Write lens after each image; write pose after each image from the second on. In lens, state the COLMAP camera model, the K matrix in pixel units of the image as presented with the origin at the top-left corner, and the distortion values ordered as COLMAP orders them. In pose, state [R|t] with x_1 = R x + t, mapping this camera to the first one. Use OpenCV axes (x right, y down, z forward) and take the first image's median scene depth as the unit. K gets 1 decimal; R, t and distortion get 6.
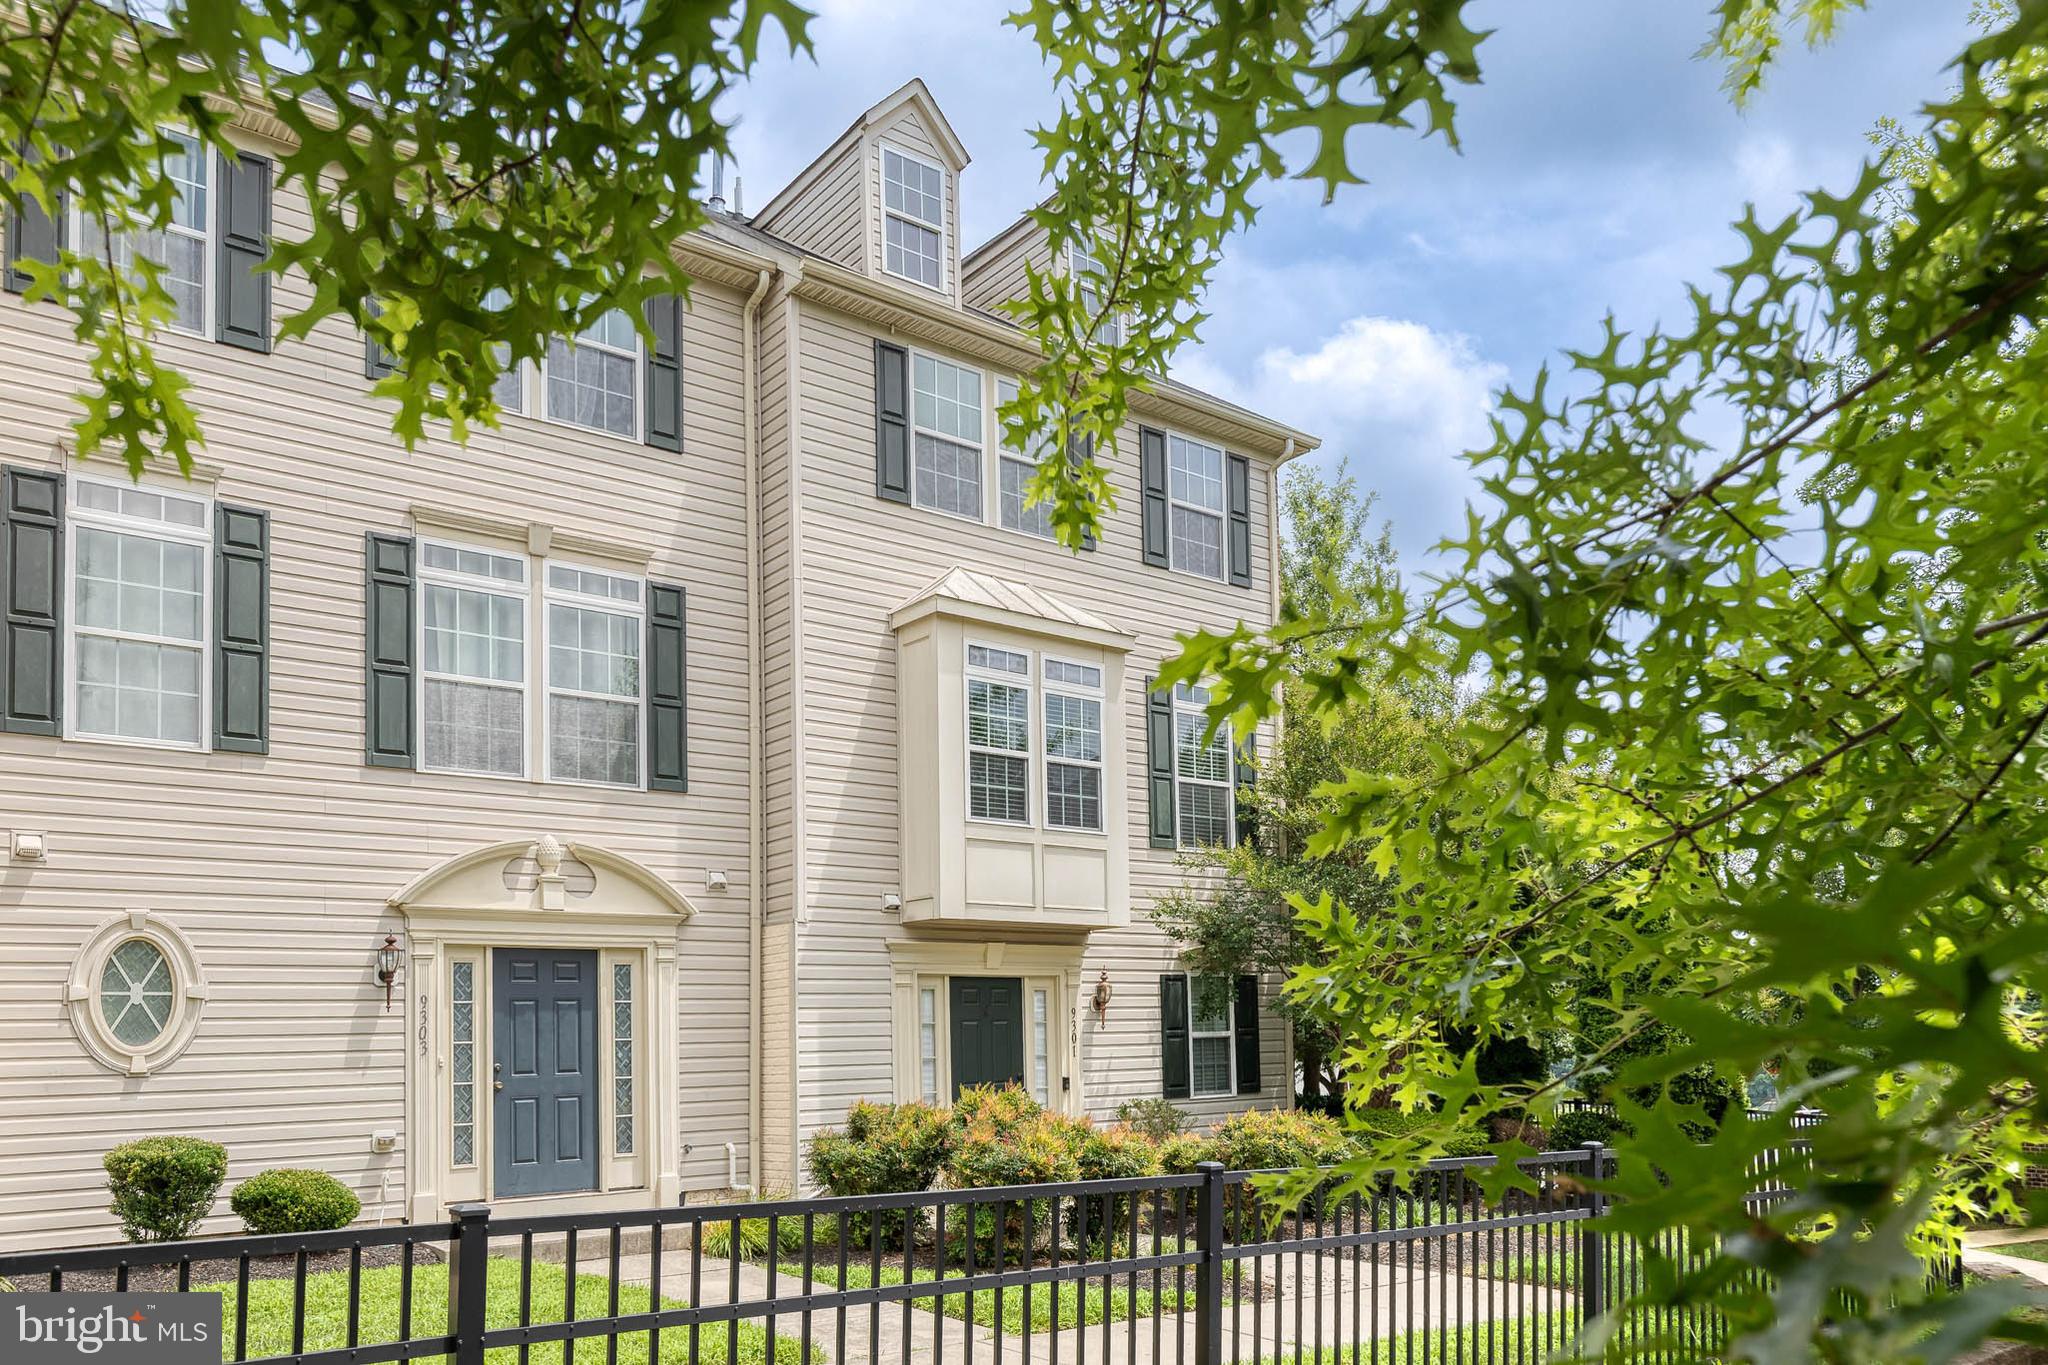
lens RADIAL K [[1421.8, 0, 1024.0], [0, 1421.8, 682.5], [0, 0, 1]] dist [-0.008502, 0.001944]
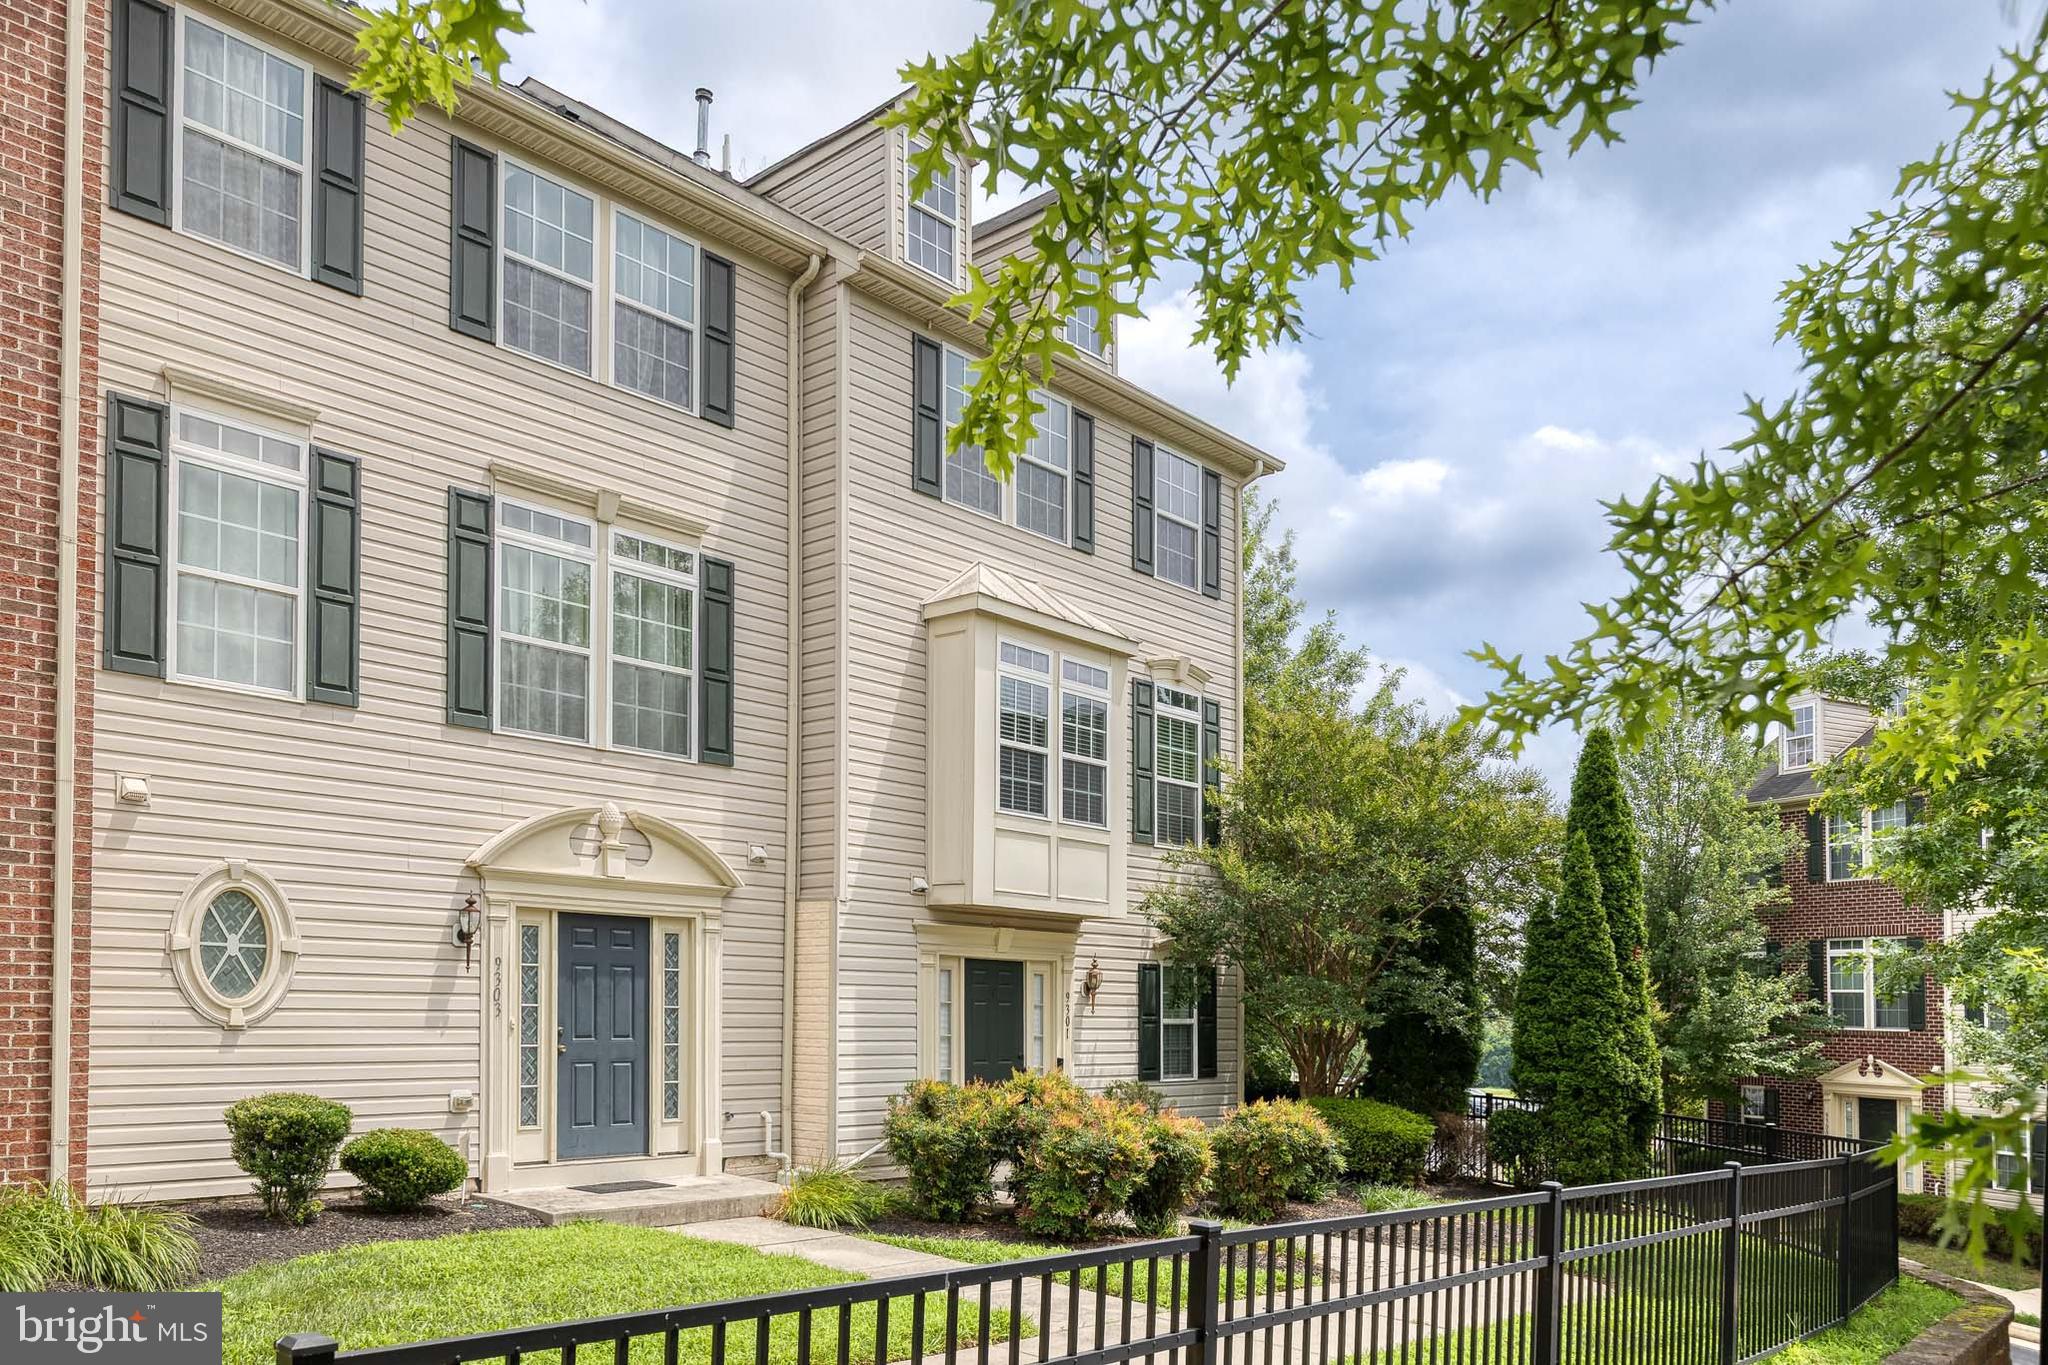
lens RADIAL K [[1423.4, 0, 1028.2], [0, 1423.4, 653.1], [0, 0, 1]] dist [-0.003865, -0.001760]
pose [[0.986598, 0.083041, 0.140461, -0.180199], [-0.084357, 0.996430, 0.003432, -0.025687], [-0.139674, -0.015235, 0.990080, -0.042717]]
